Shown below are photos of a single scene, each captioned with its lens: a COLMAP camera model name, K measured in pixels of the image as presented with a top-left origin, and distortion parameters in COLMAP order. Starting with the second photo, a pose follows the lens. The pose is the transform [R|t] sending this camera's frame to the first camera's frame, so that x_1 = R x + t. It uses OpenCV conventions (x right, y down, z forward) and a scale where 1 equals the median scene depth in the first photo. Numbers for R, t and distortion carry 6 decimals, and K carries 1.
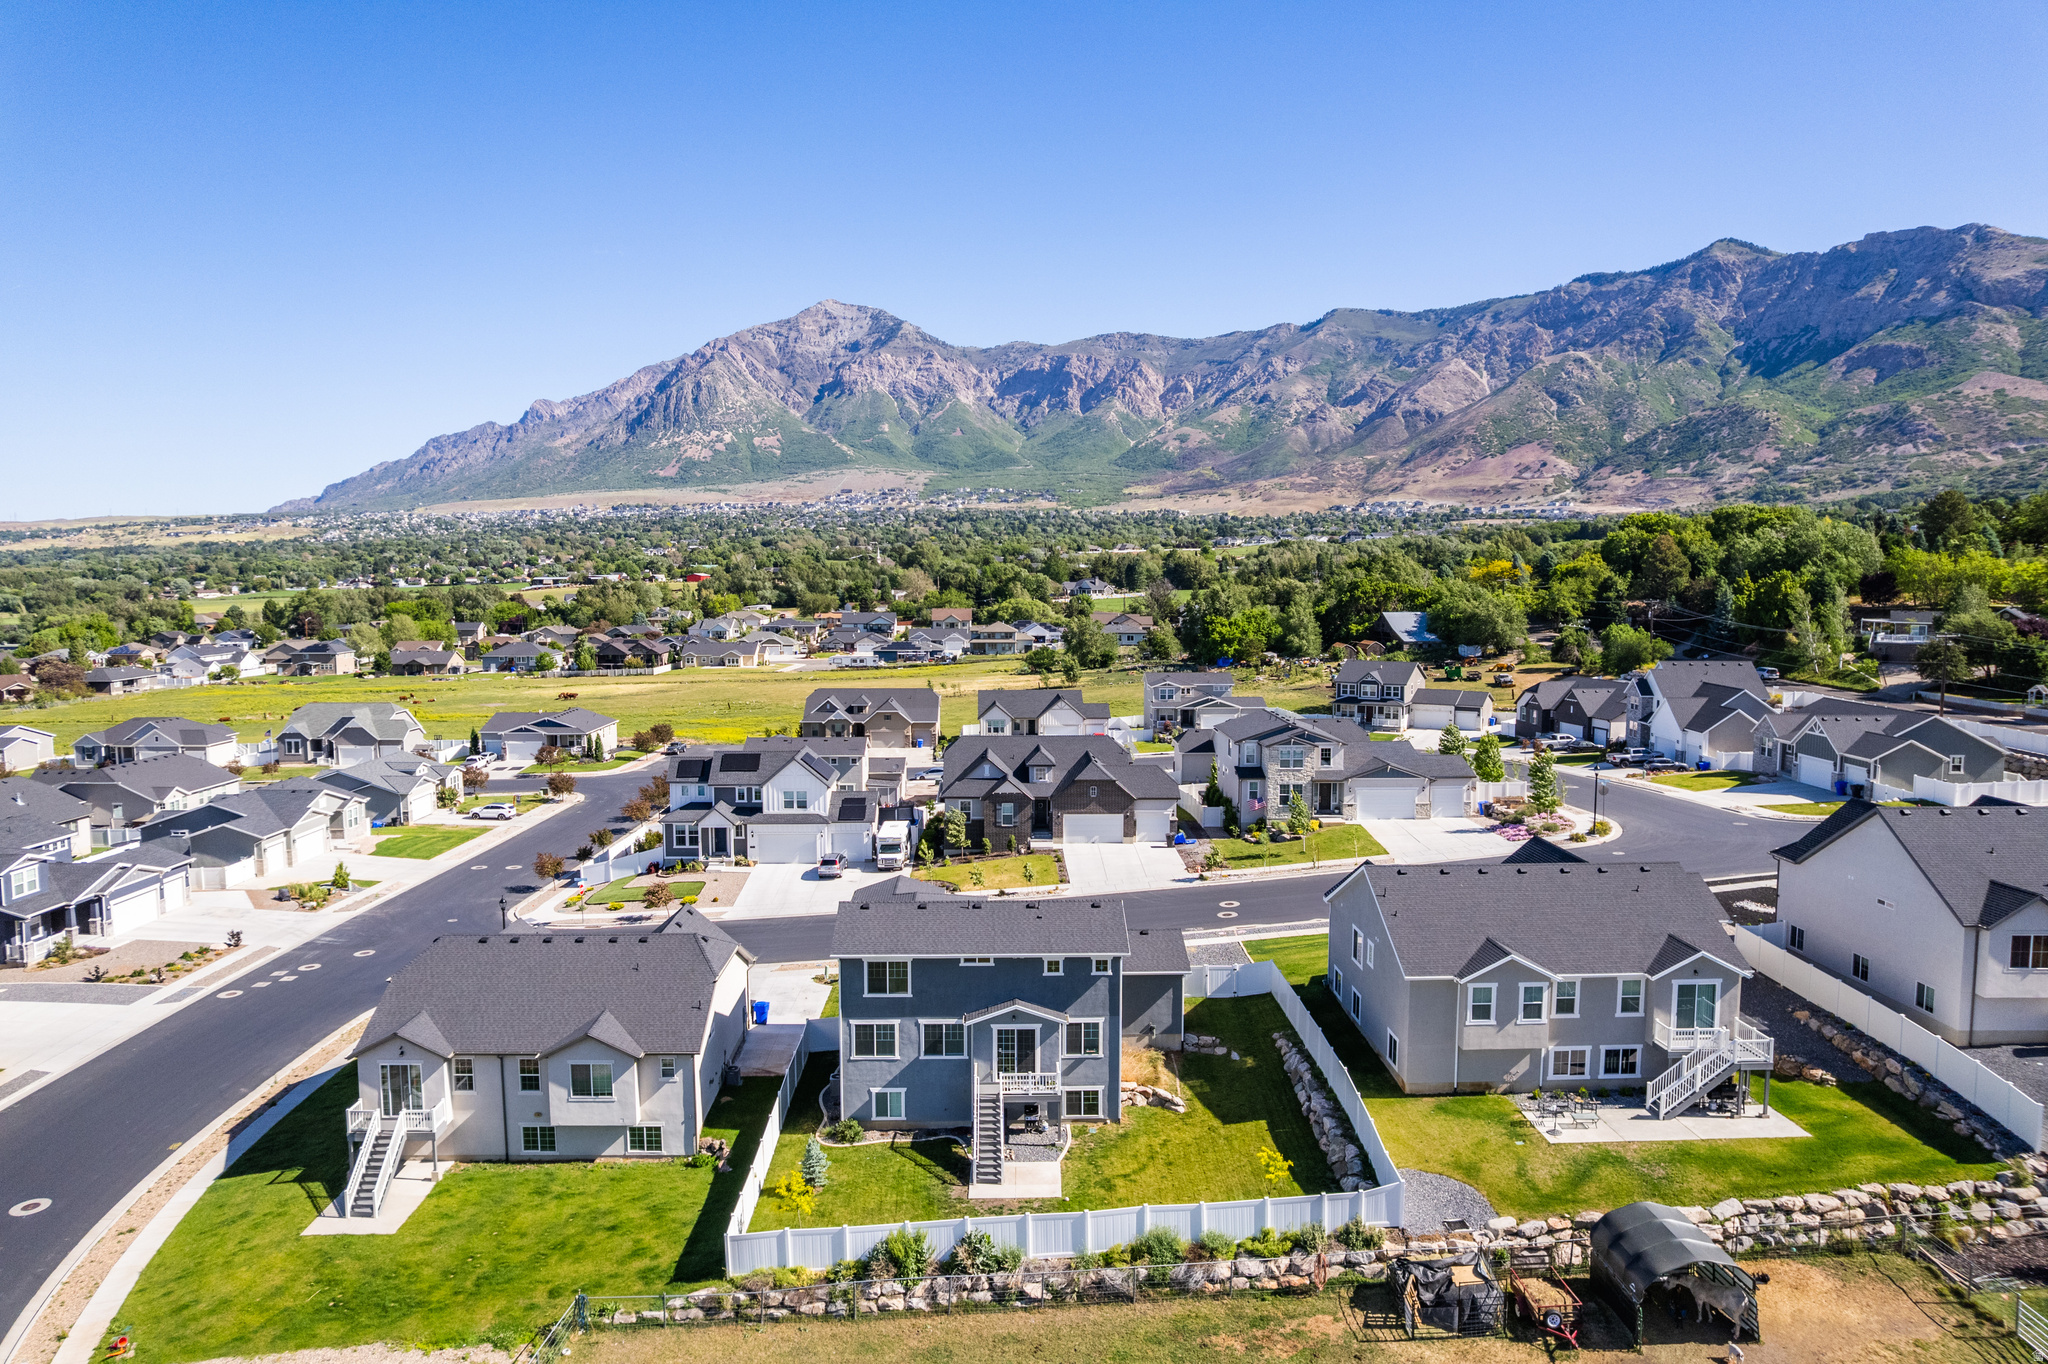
lens RADIAL K [[1313.8, 0, 1021.0], [0, 1313.8, 684.0], [0, 0, 1]] dist [-0.072659, 0.061367]
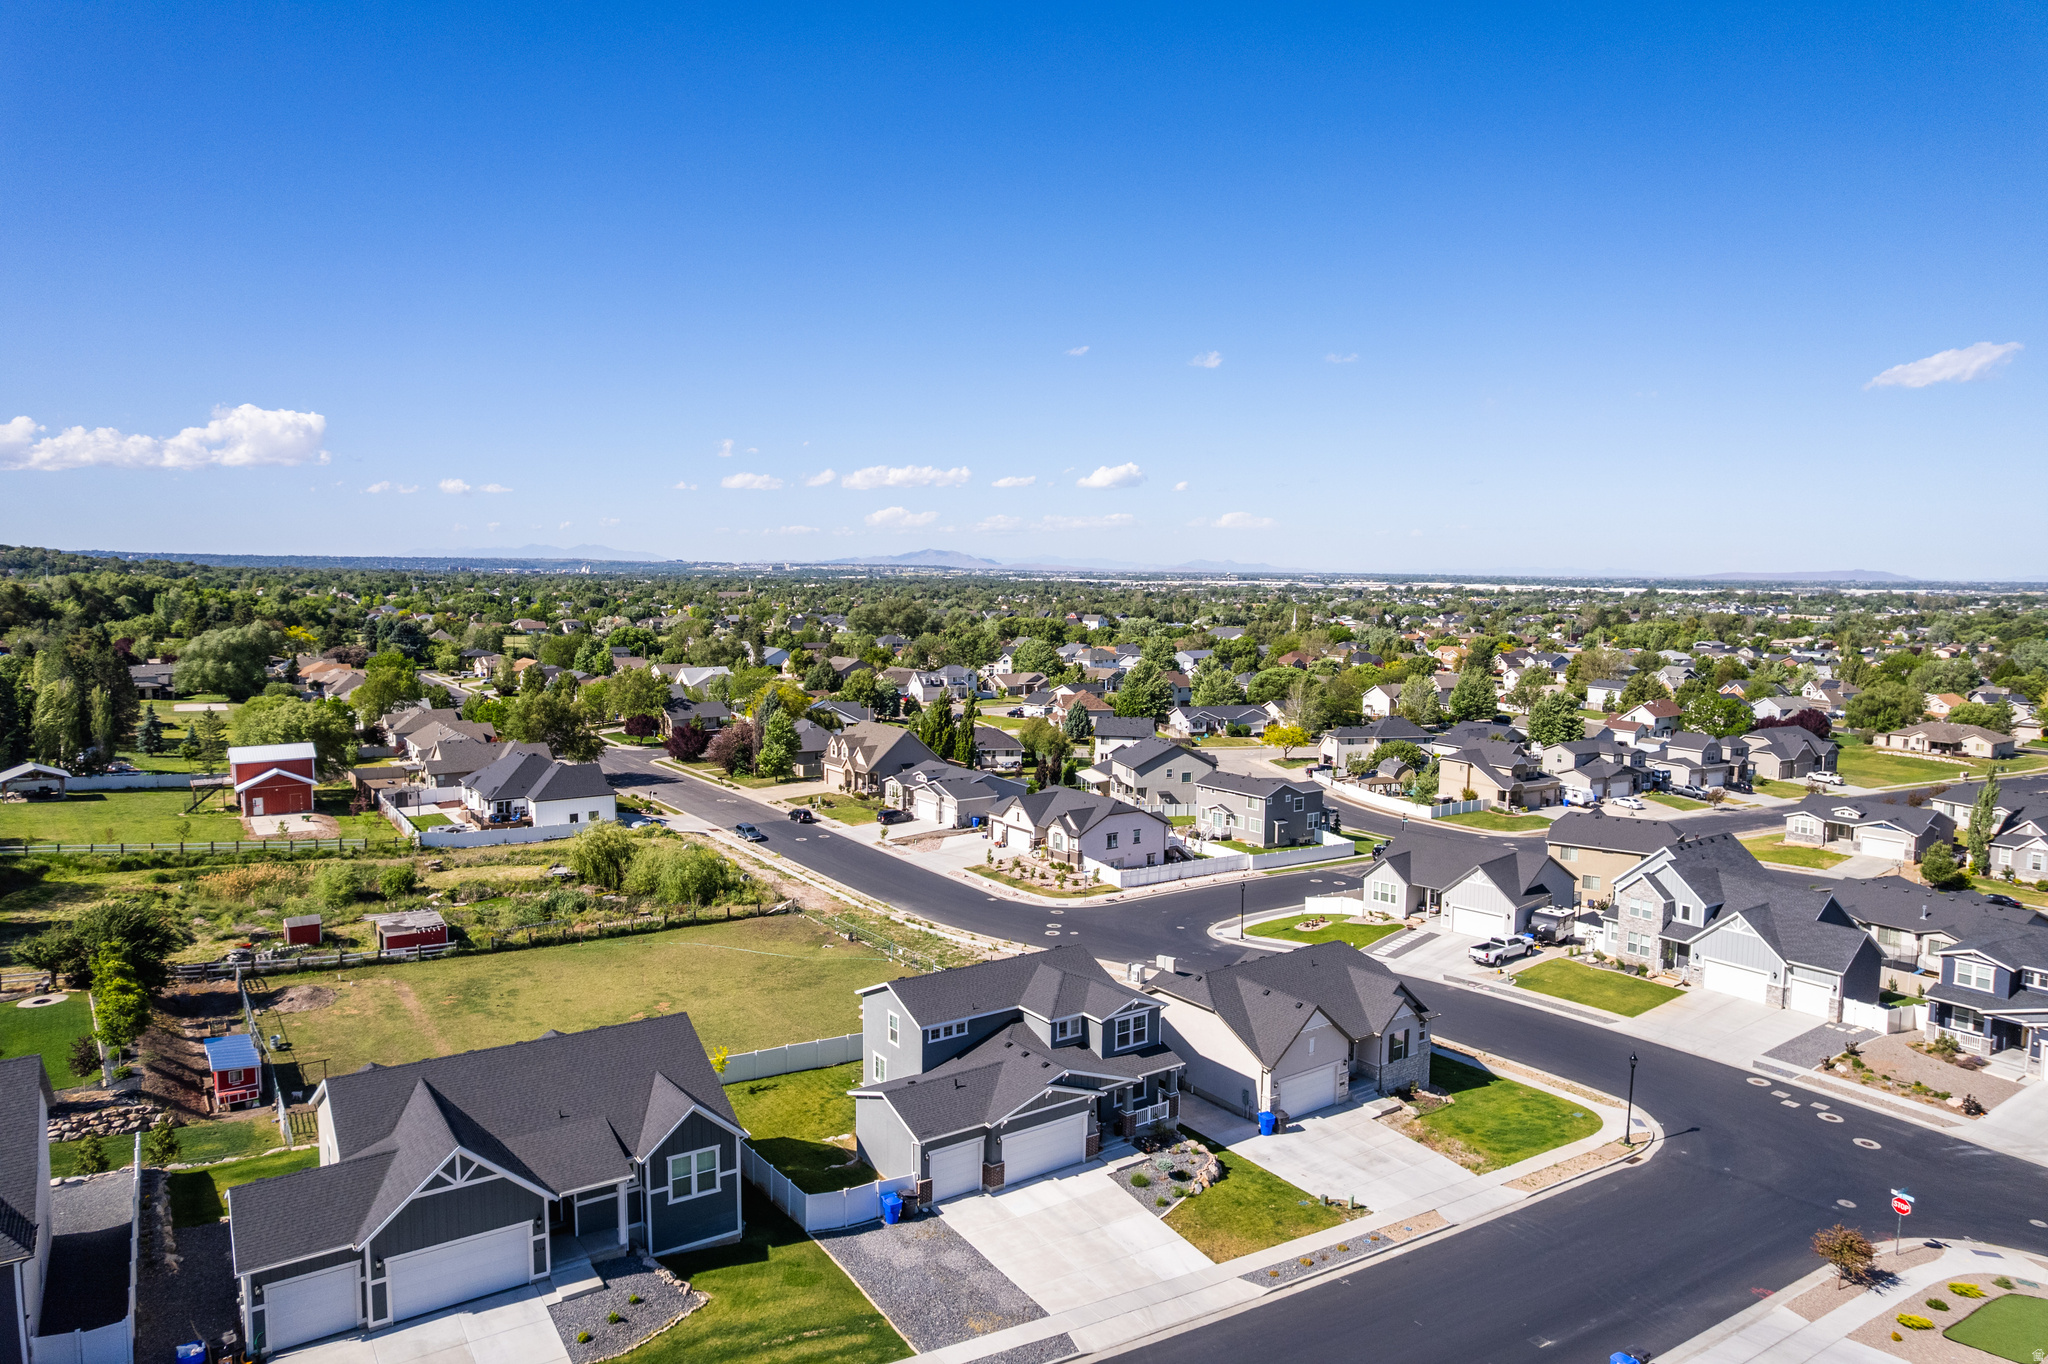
lens RADIAL K [[1313.8, 0, 1018.5], [0, 1313.8, 682.8], [0, 0, 1]] dist [-0.072659, 0.061367]
pose [[-0.835948, 0.045338, -0.546933, 0.331045], [-0.054959, 0.984656, 0.165623, -0.161991], [0.546050, 0.168511, -0.820630, 1.085757]]
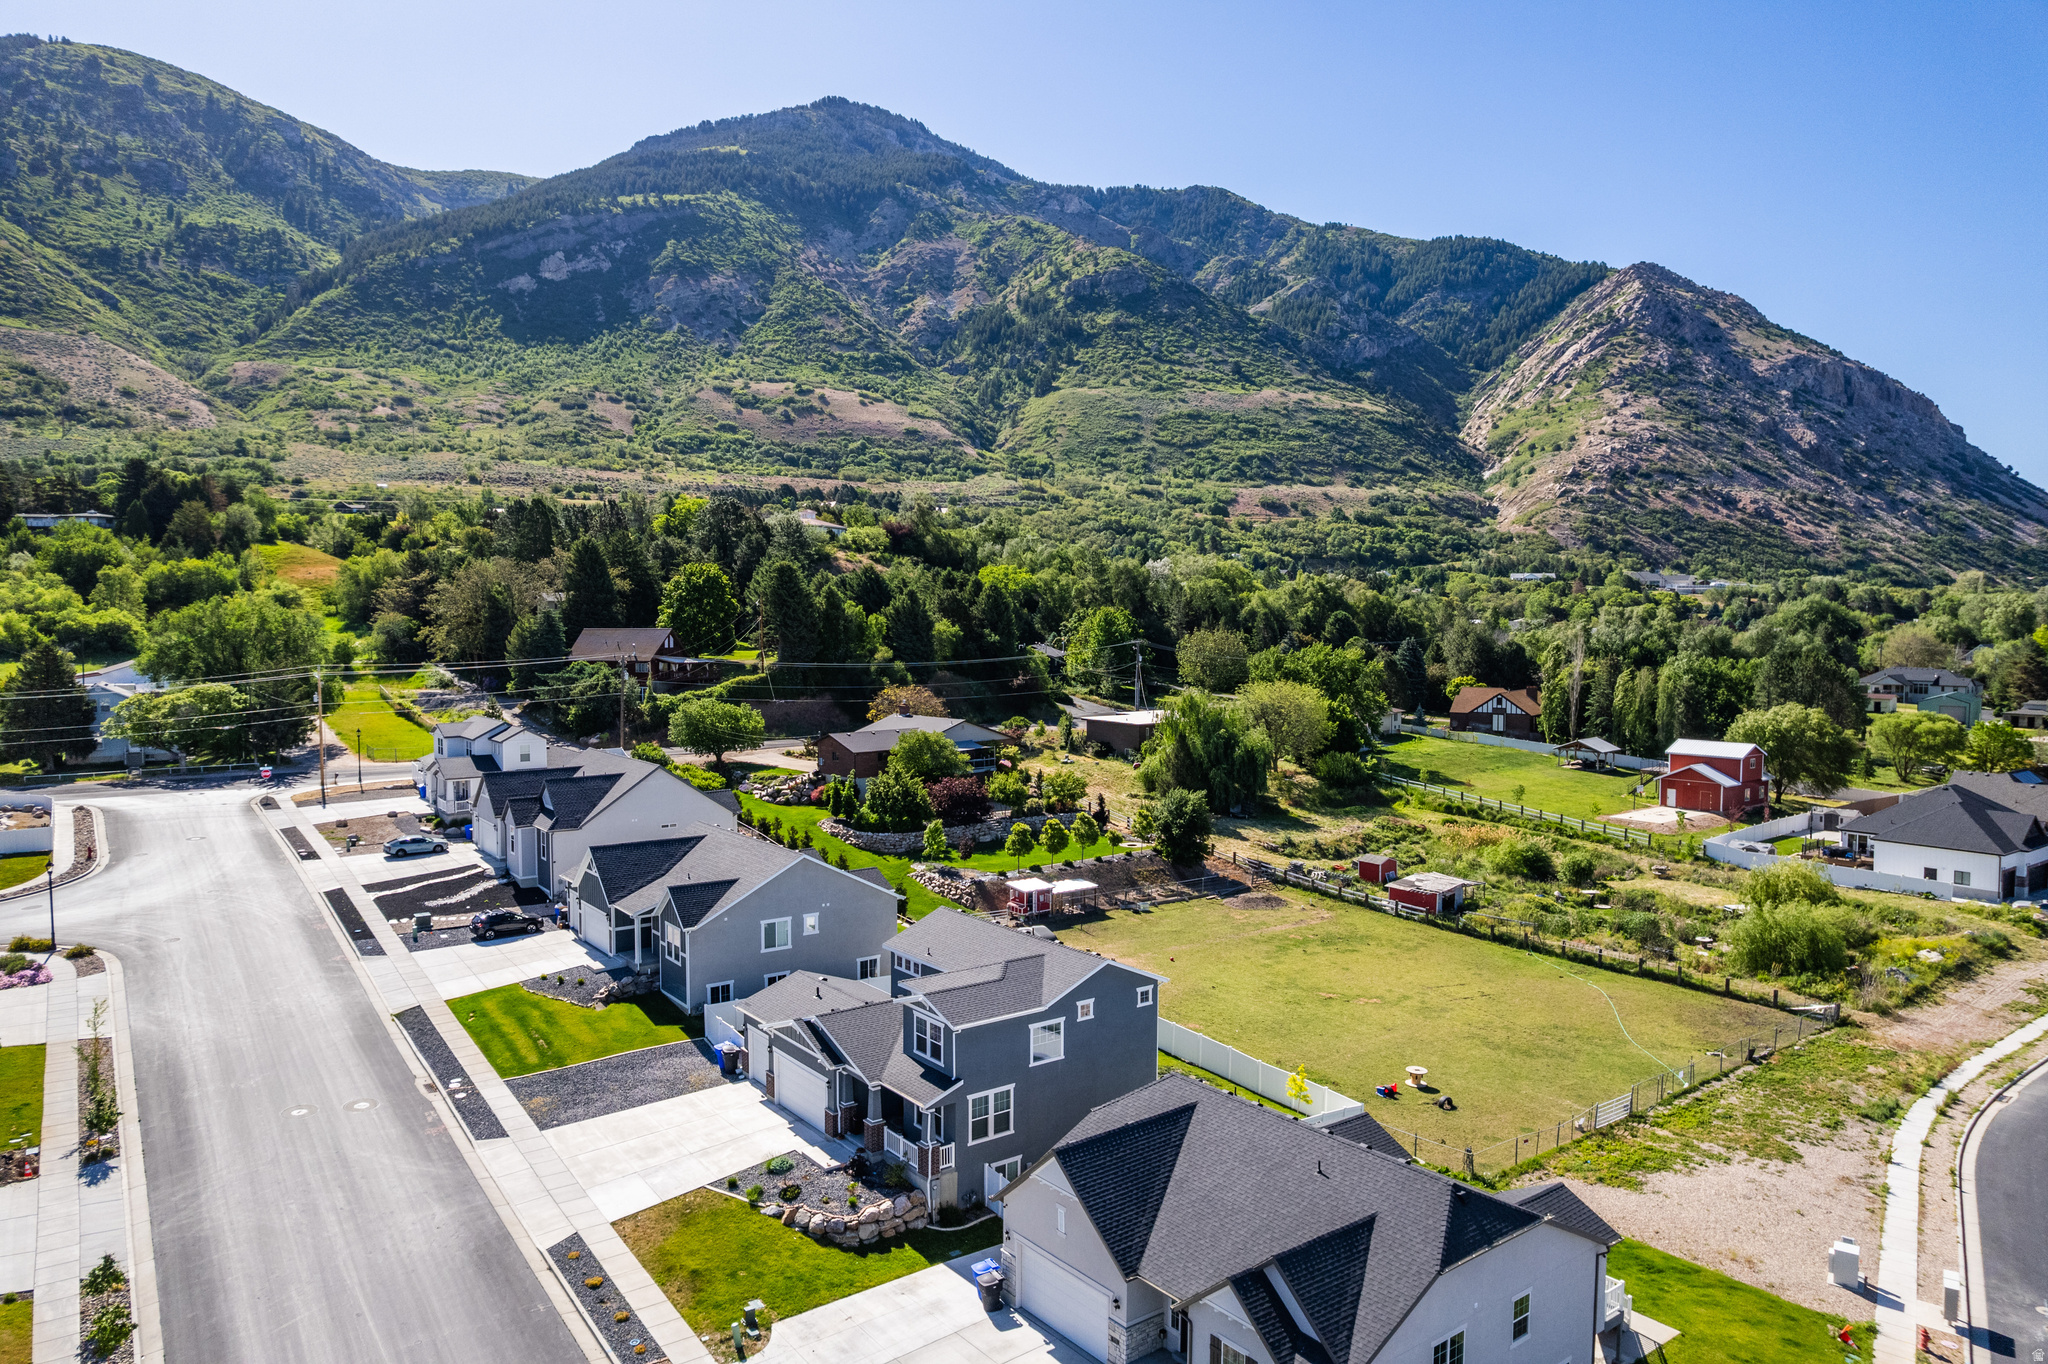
lens RADIAL K [[1313.8, 0, 1022.5], [0, 1313.8, 680.2], [0, 0, 1]] dist [-0.072659, 0.061367]
pose [[-0.575556, -0.039242, 0.816820, -0.470562], [0.075606, 0.992016, 0.100933, -0.071192], [-0.814260, 0.119849, -0.567994, 0.853026]]
